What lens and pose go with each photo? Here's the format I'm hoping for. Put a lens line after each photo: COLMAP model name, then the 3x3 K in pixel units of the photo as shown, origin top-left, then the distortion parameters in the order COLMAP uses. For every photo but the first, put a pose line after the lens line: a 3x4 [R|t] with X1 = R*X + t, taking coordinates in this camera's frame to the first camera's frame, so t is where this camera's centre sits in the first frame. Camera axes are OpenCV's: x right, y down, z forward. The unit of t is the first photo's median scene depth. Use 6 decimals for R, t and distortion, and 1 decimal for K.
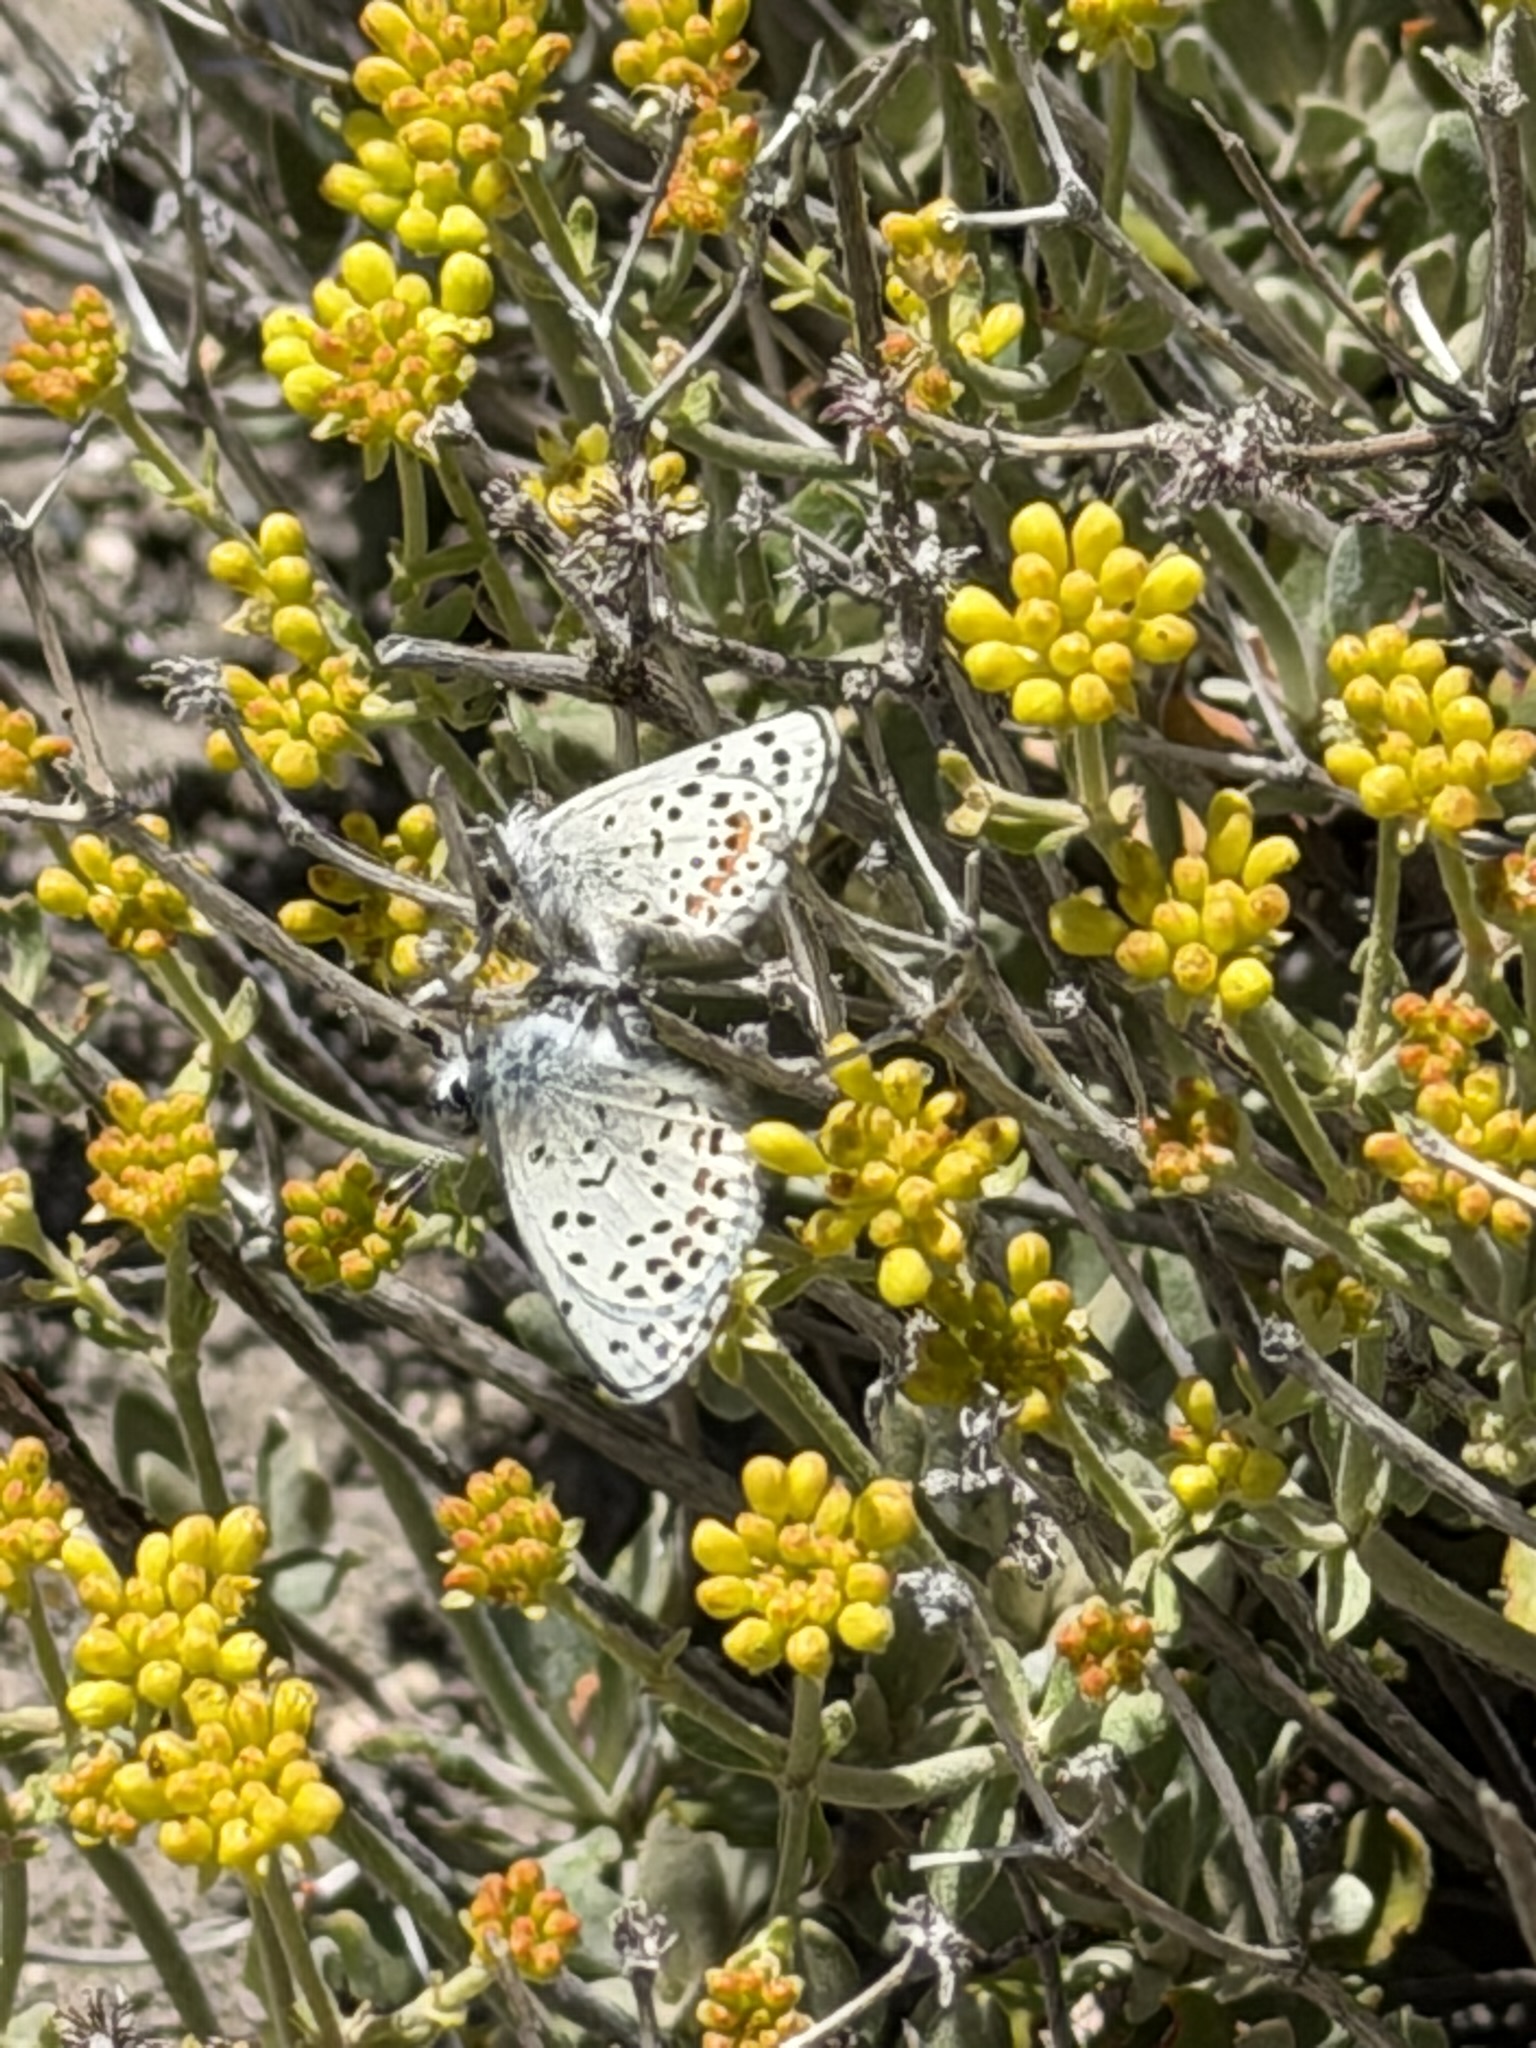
lens RADIAL K [[11651.2, 0, 779.5], [0, 11651.2, 1043.7], [0, 0, 1]] dist [0.052615, 0.000000]
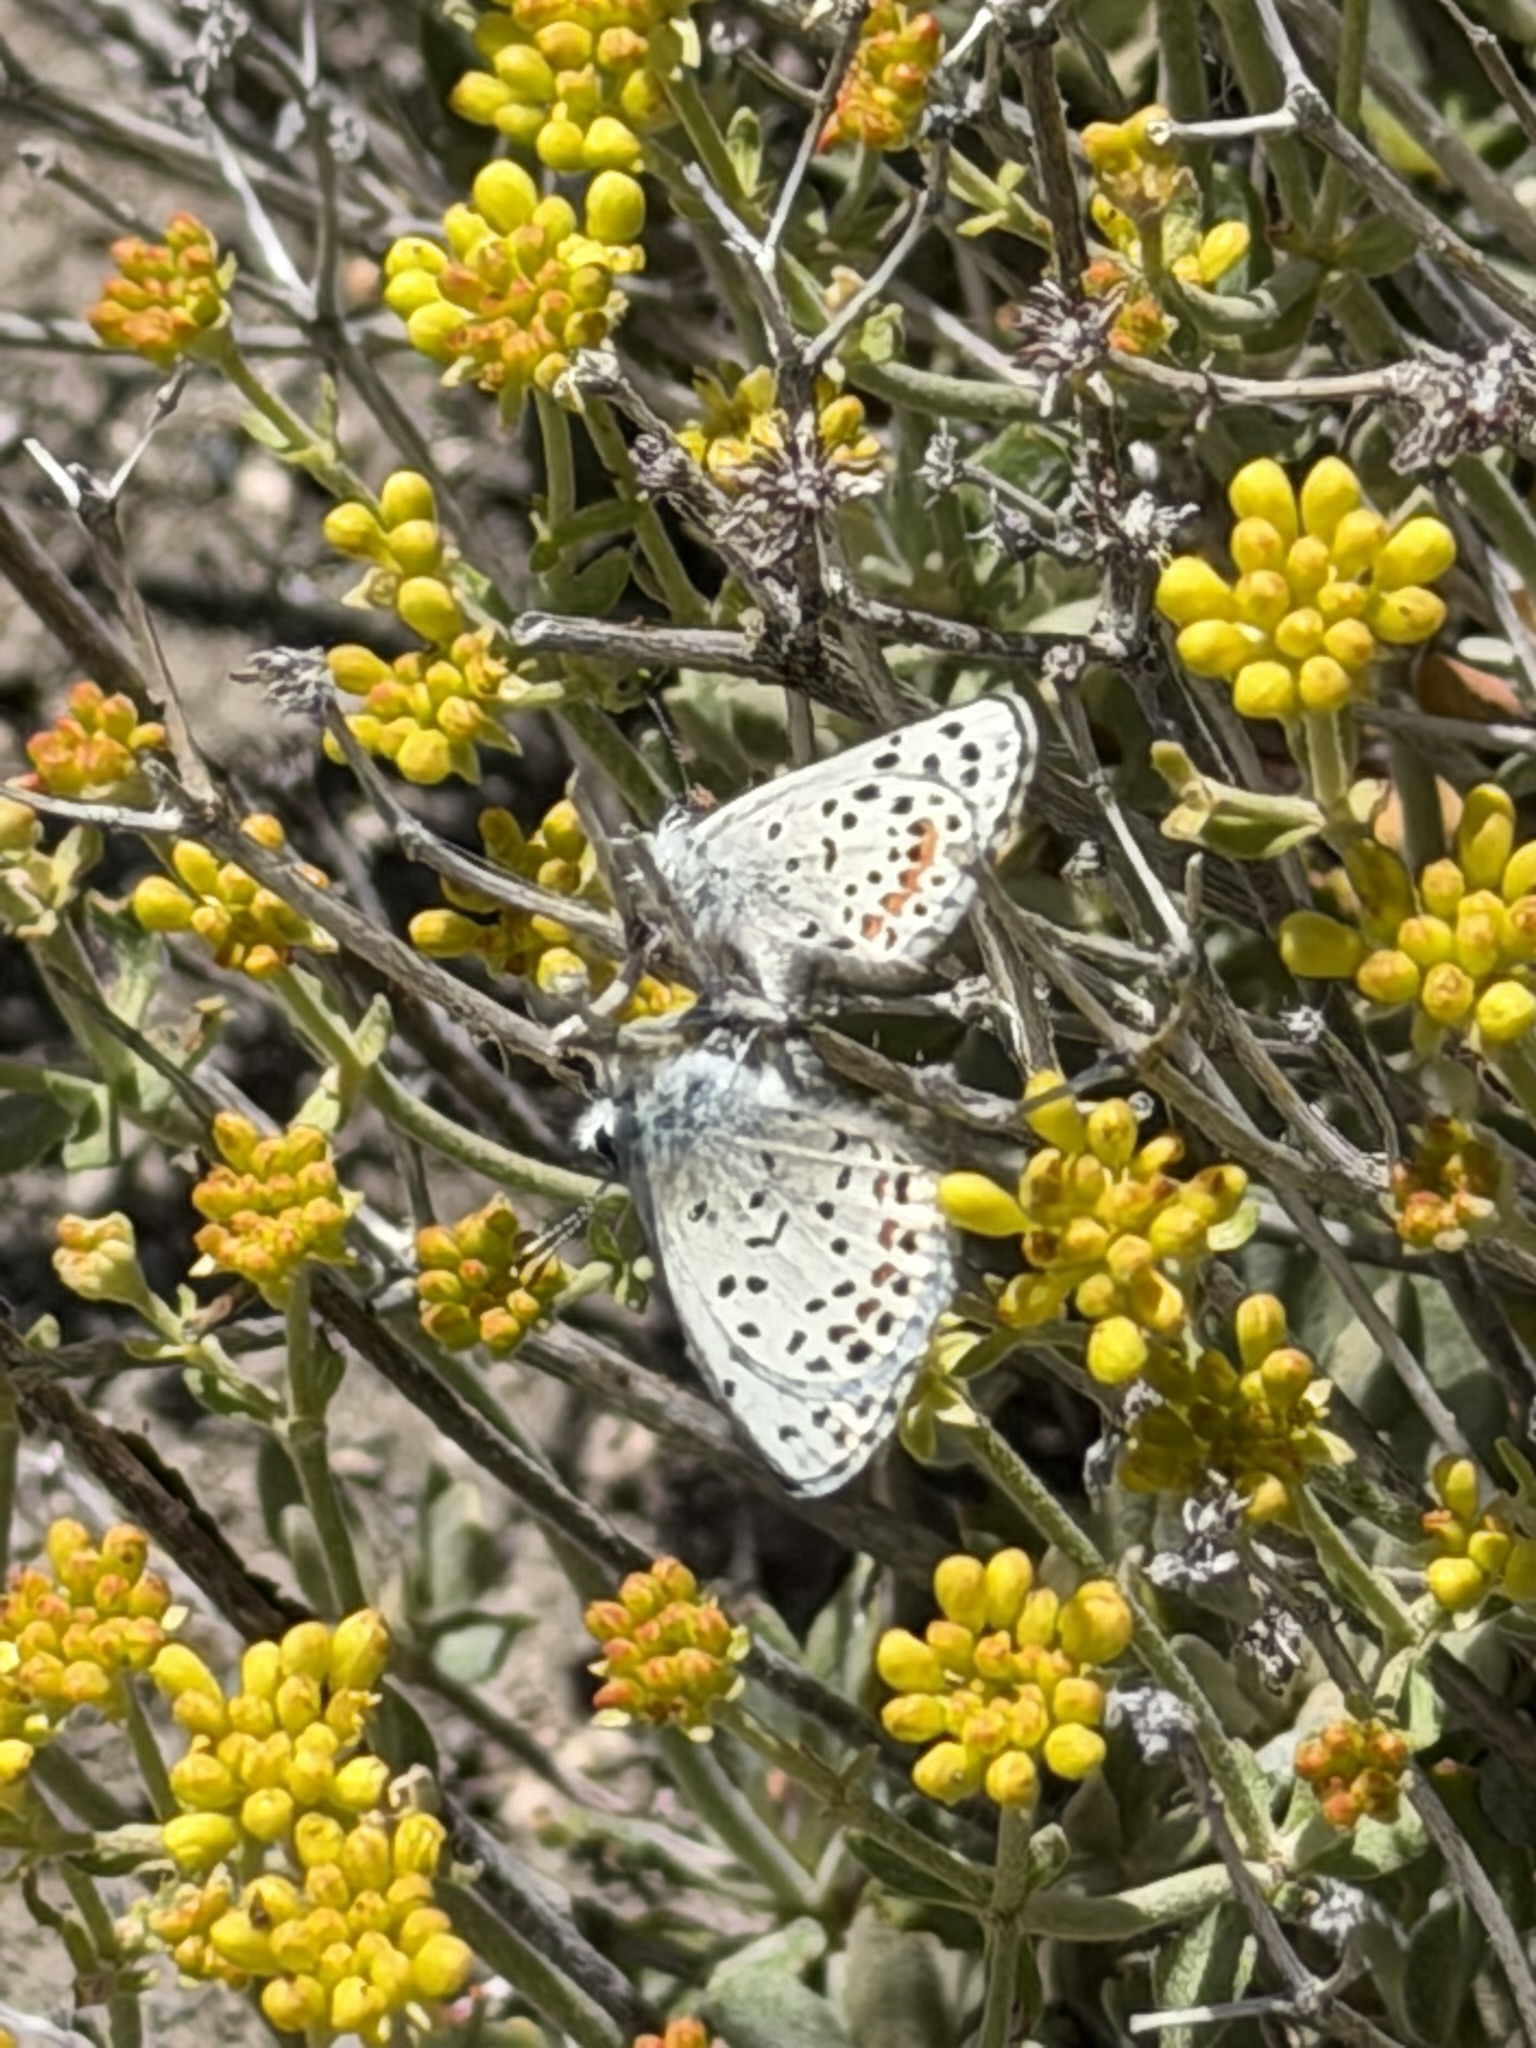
lens RADIAL K [[11651.2, 0, 751.0], [0, 11651.2, 1003.2], [0, 0, 1]] dist [0.052615, 0.000000]
pose [[0.999555, -0.010152, -0.028048, 0.007732], [0.010426, 0.999899, 0.009644, -0.013999], [0.027947, -0.009932, 0.999560, 0.124511]]
